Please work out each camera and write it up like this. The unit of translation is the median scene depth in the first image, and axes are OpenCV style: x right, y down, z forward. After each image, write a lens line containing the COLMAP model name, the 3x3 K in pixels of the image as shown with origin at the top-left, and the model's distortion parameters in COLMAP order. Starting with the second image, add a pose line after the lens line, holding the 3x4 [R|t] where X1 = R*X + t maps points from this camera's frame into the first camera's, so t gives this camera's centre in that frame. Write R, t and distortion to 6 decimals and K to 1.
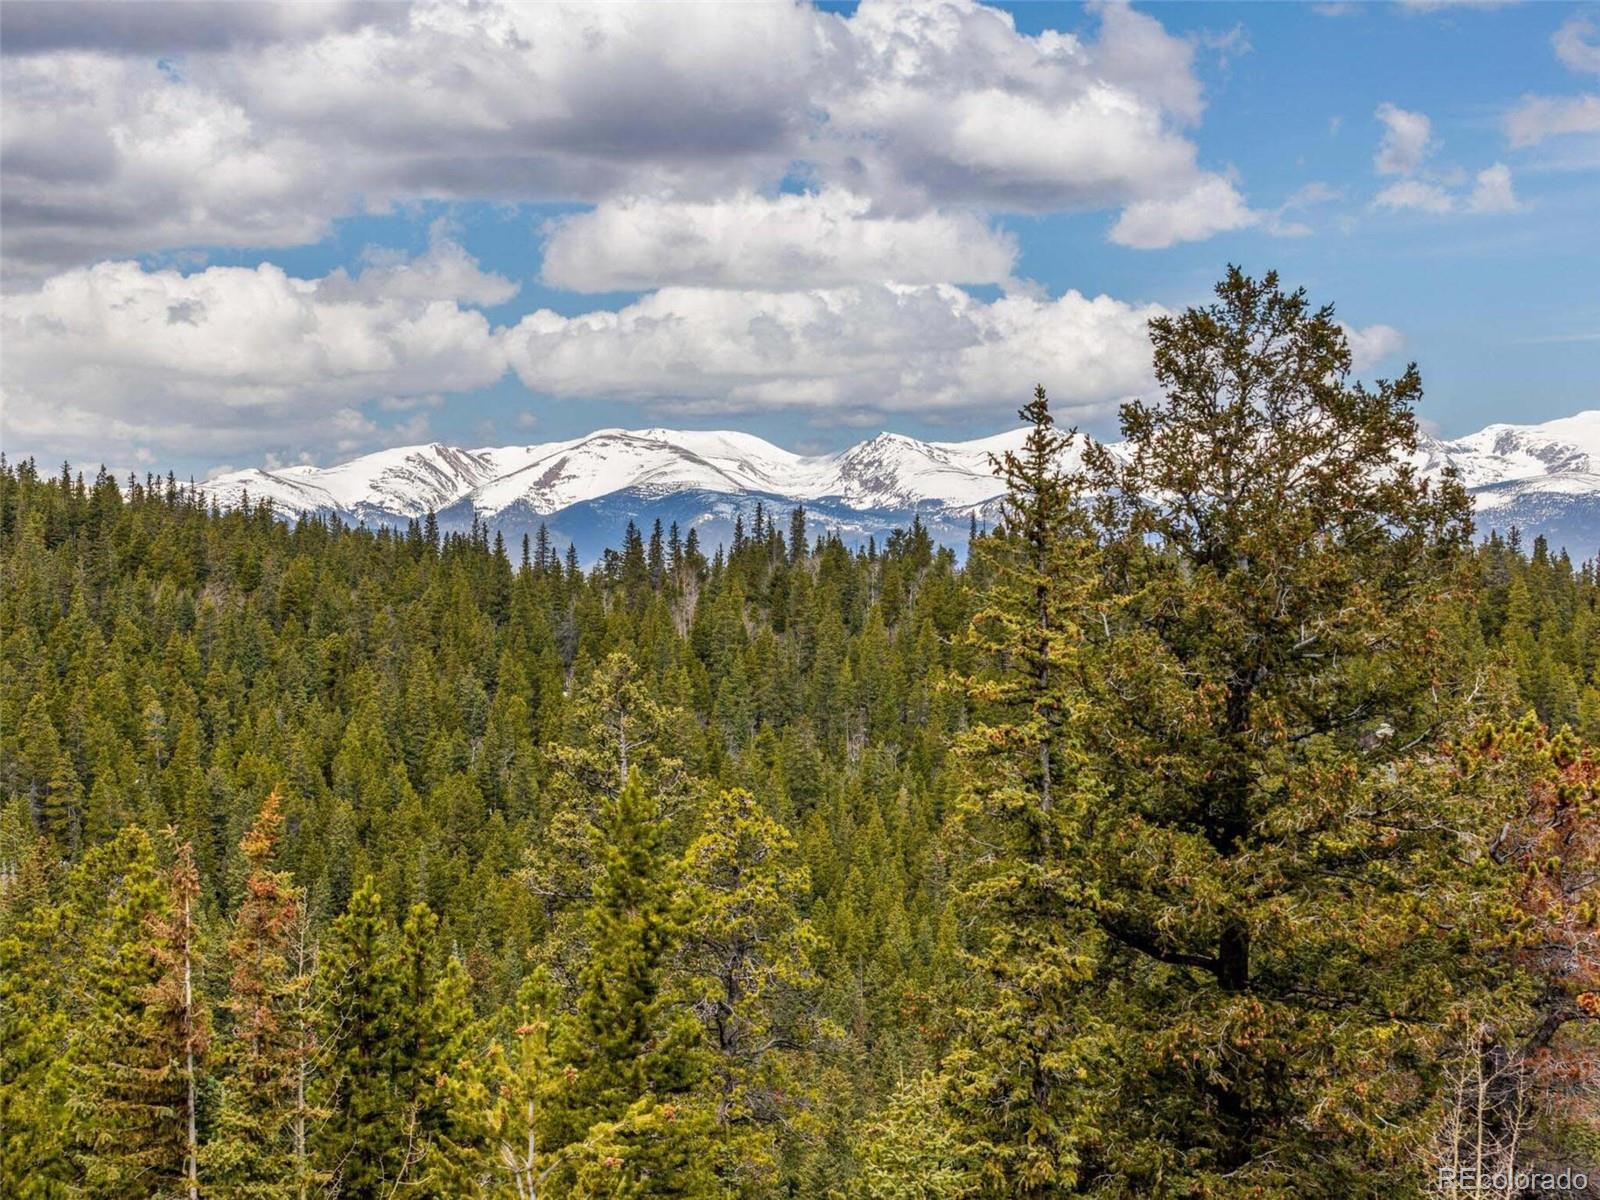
lens RADIAL K [[3685.3, 0, 800.0], [0, 3685.3, 600.0], [0, 0, 1]] dist [0.083807, -0.112304]
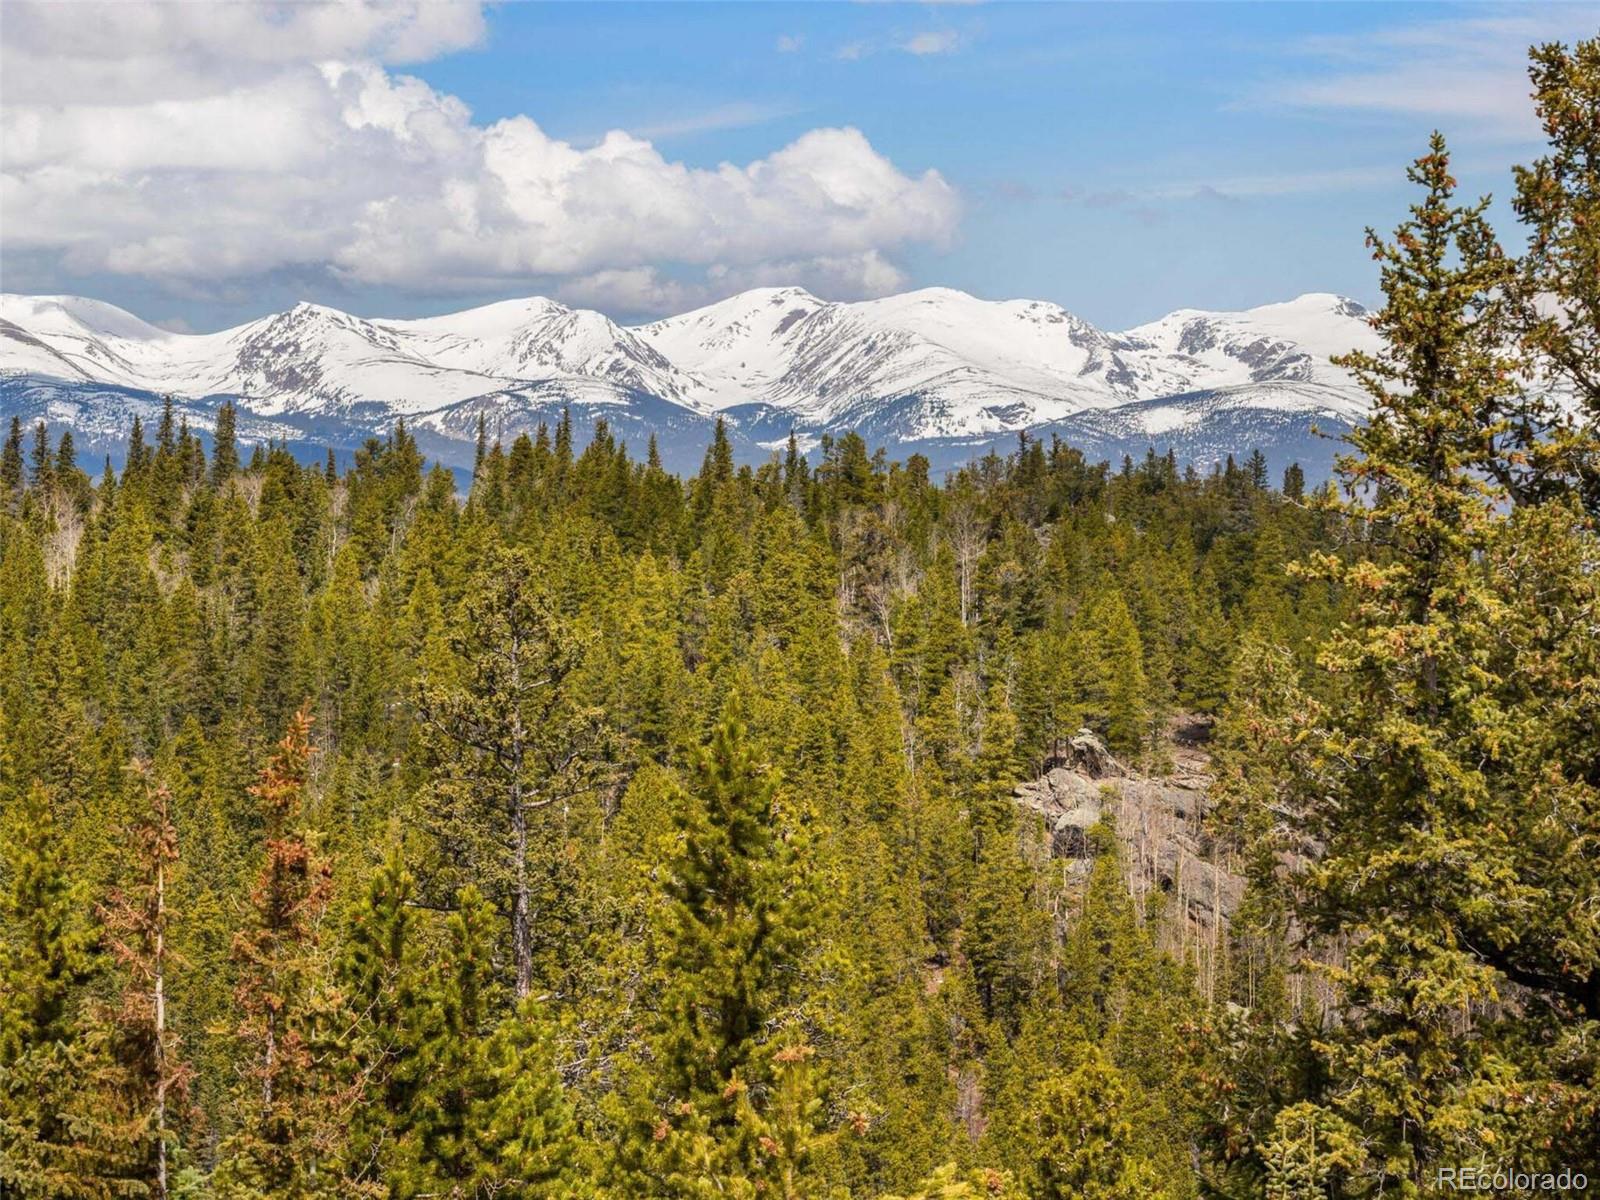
lens RADIAL K [[5371.2, 0, 800.0], [0, 5371.2, 600.0], [0, 0, 1]] dist [0.074614, 0.051509]
pose [[0.993032, 0.013942, 0.117021, -0.111979], [-0.014986, 0.999855, 0.008044, 0.014896], [-0.116892, -0.009742, 0.993097, 0.015124]]
